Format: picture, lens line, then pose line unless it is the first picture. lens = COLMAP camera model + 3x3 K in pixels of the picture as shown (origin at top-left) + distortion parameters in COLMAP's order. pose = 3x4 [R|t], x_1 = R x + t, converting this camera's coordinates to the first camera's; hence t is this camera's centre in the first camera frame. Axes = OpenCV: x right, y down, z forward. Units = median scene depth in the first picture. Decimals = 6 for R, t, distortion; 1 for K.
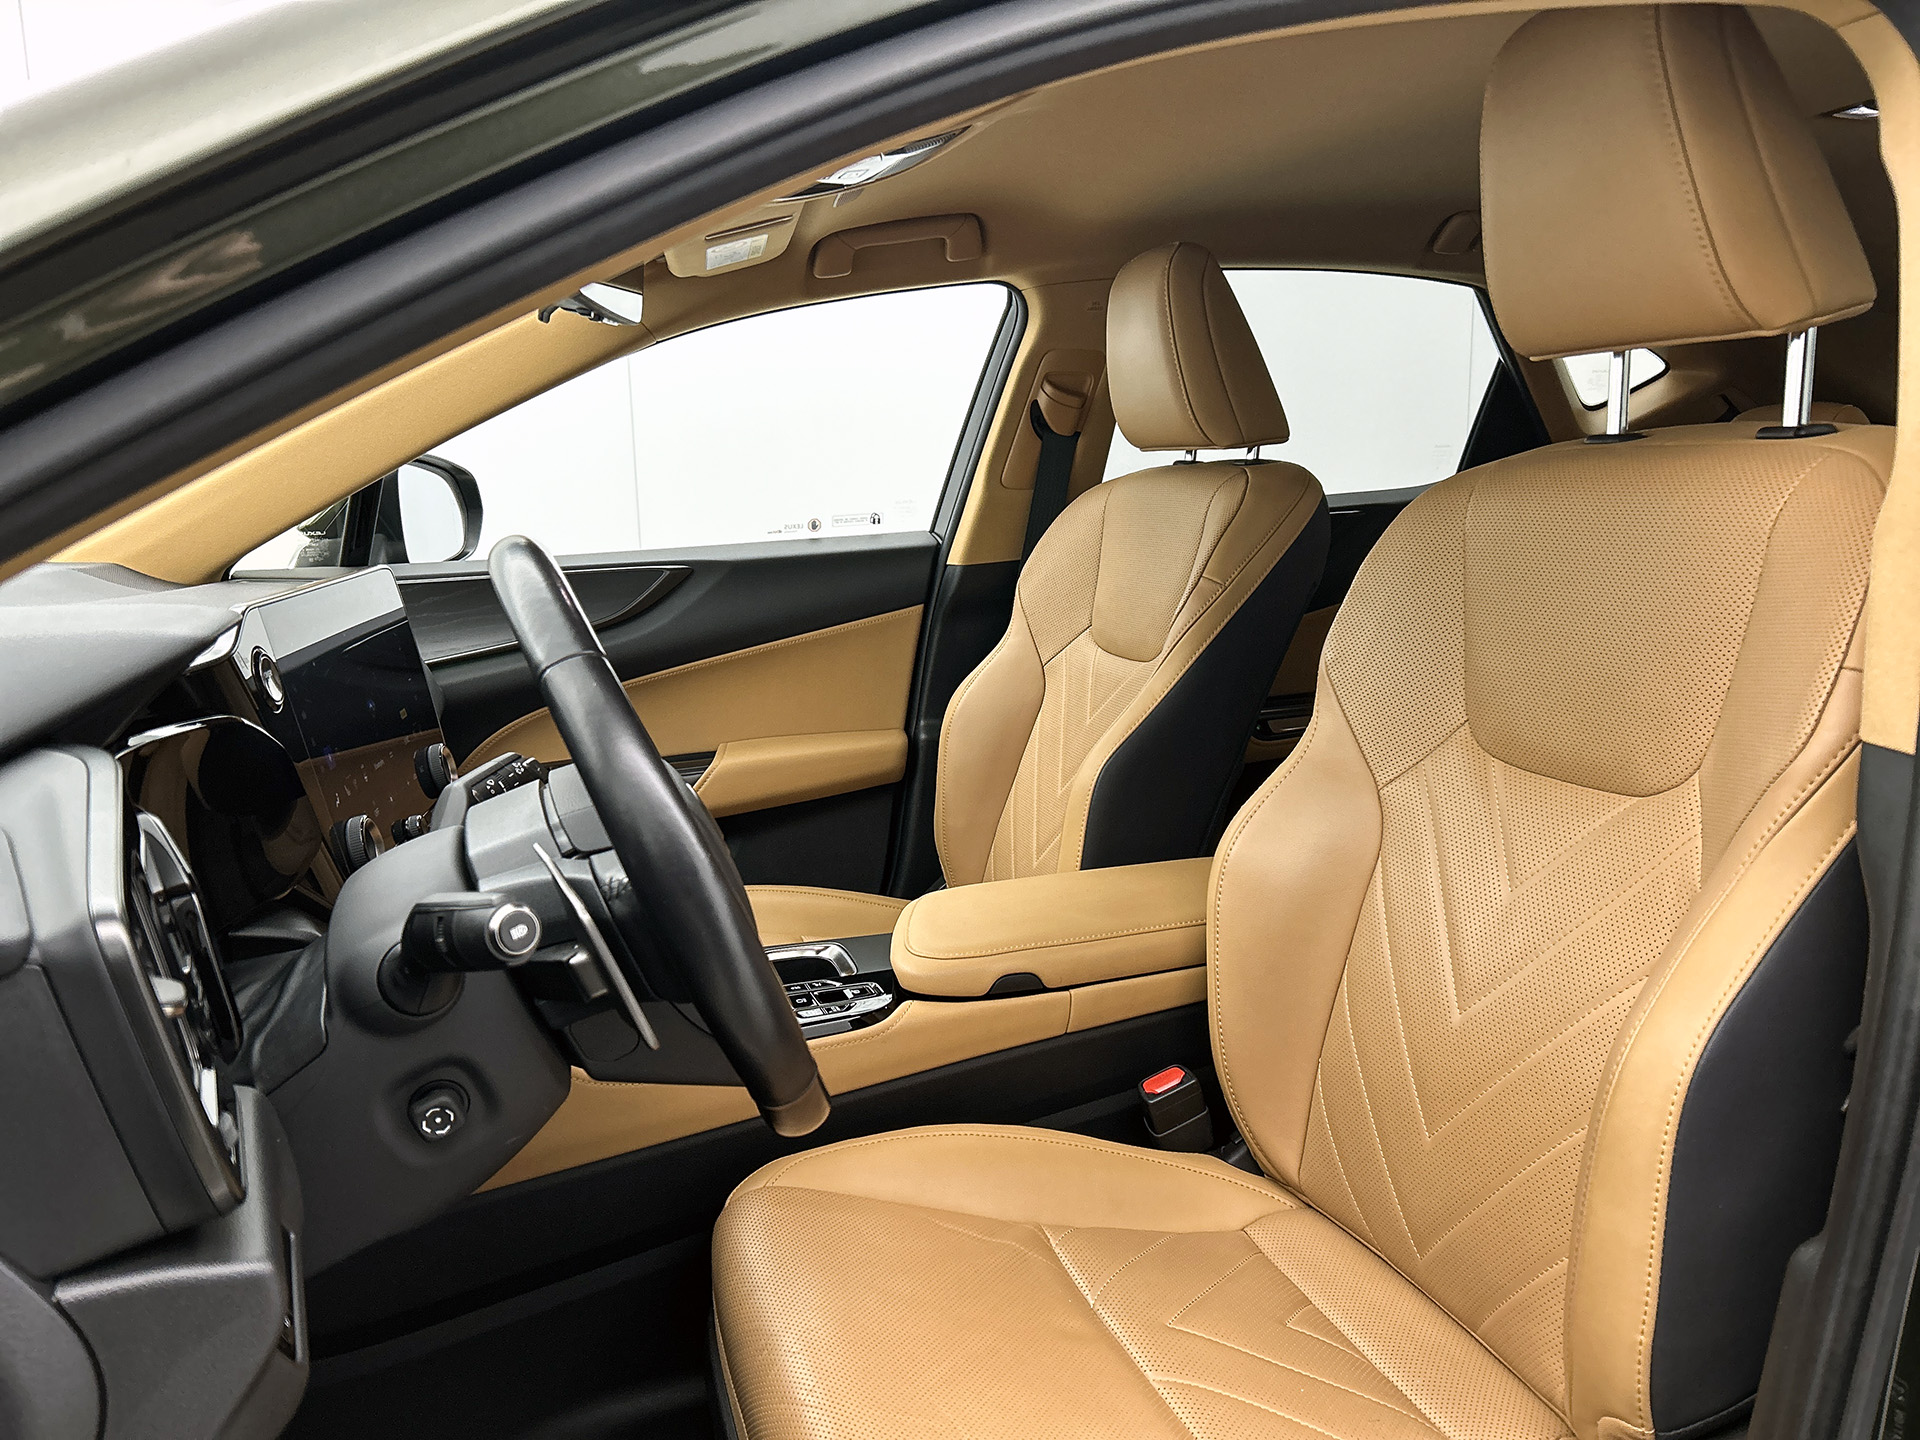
lens RADIAL K [[1446.7, 0, 941.6], [0, 1446.7, 724.9], [0, 0, 1]] dist [0.069507, -0.076123]
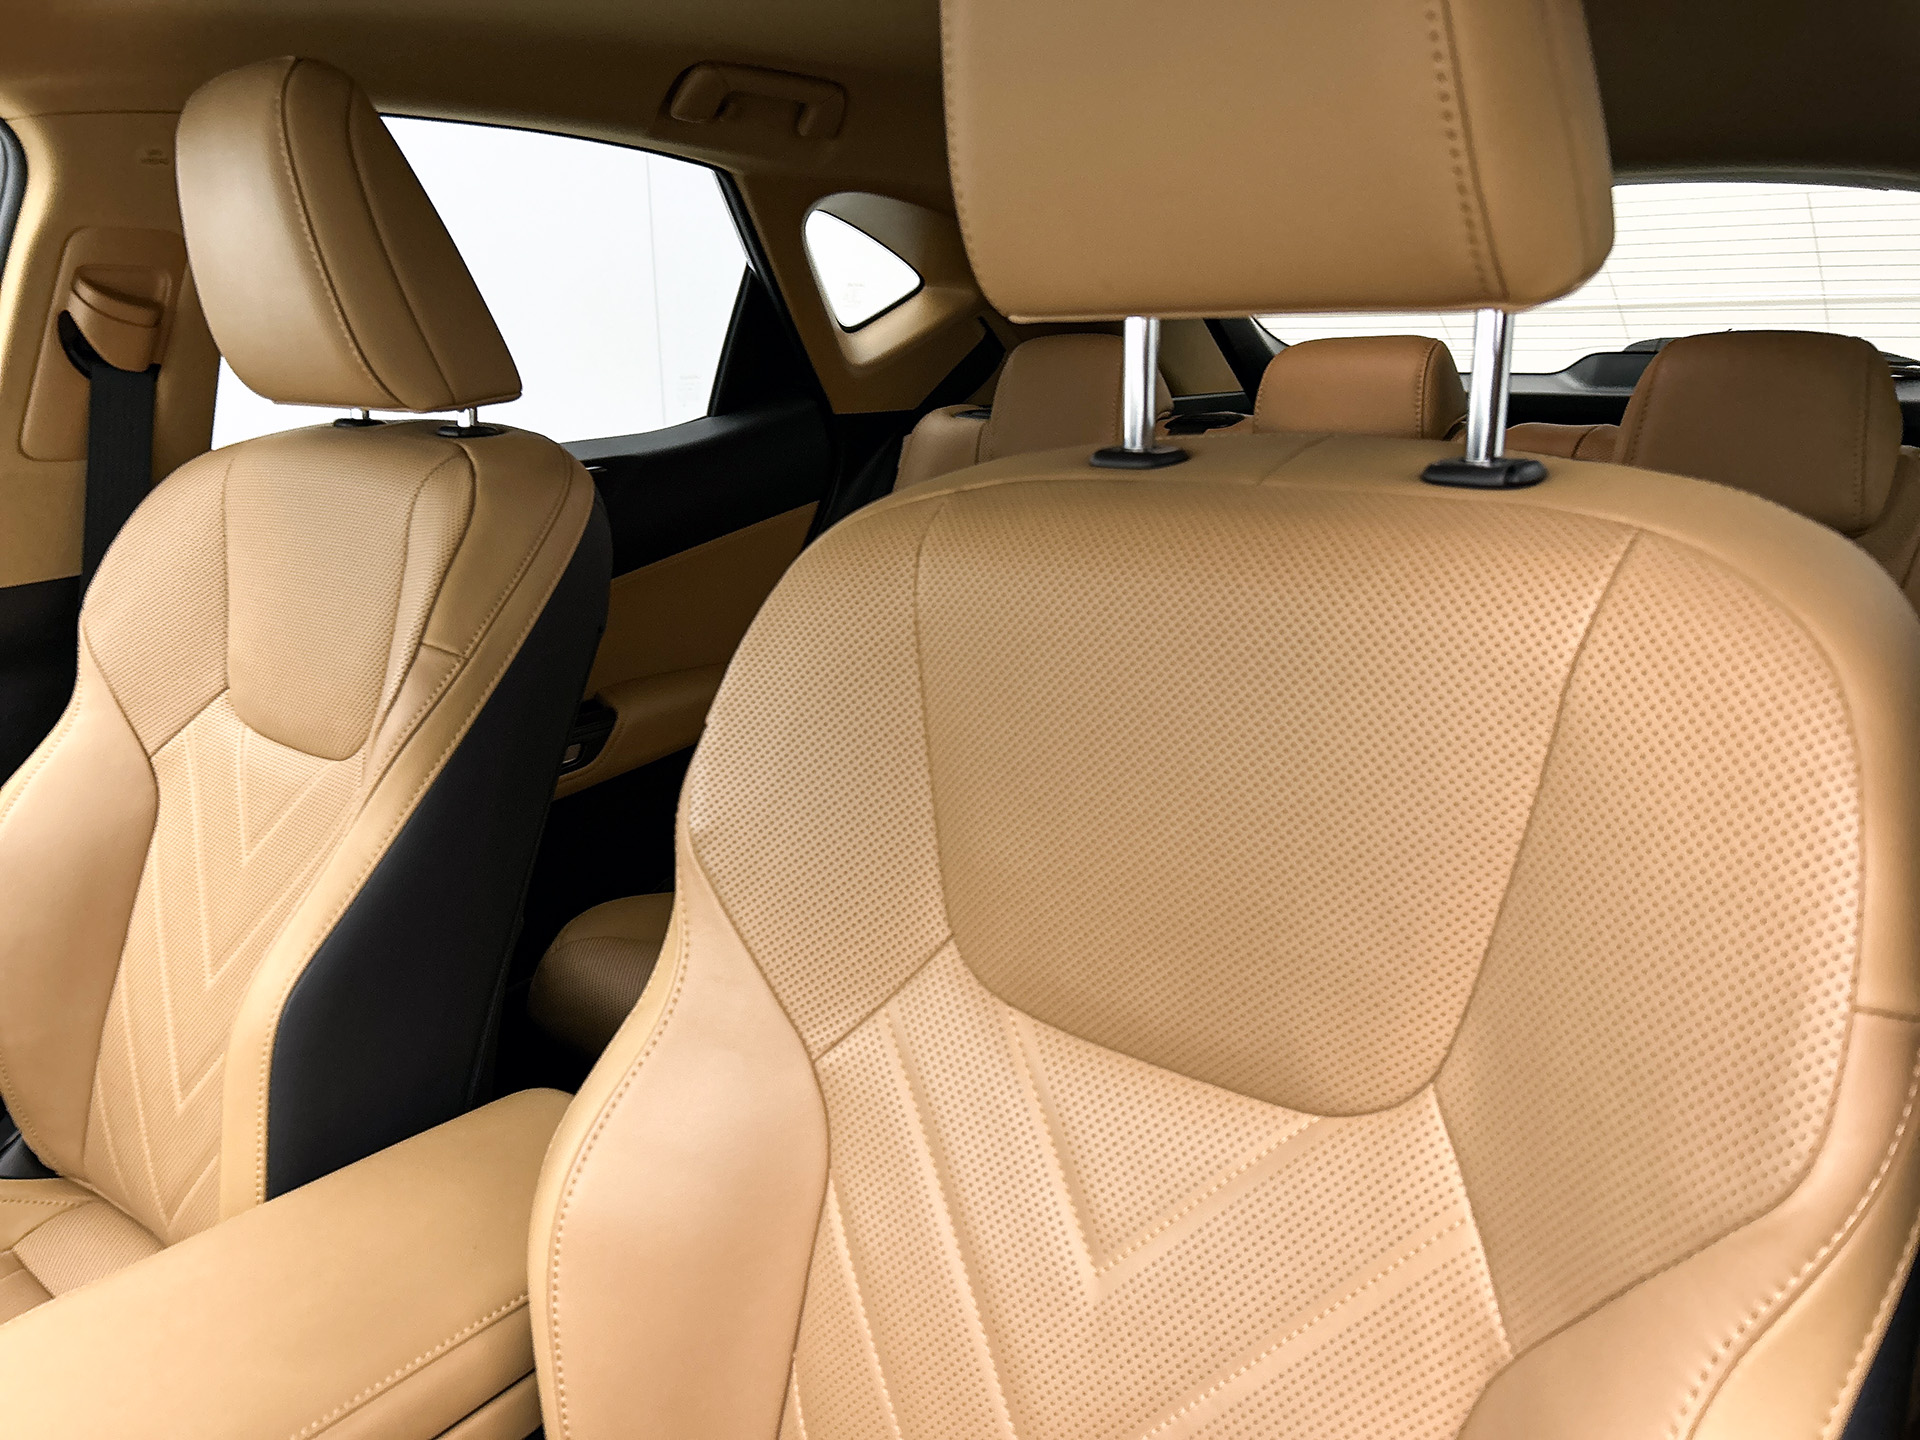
lens RADIAL K [[1469.8, 0, 951.0], [0, 1469.8, 728.0], [0, 0, 1]] dist [0.046275, -0.001703]
pose [[0.849990, -0.133912, 0.509494, 0.042597], [0.094472, 0.990221, 0.102655, -0.093944], [-0.518258, -0.039122, 0.854329, 0.314069]]
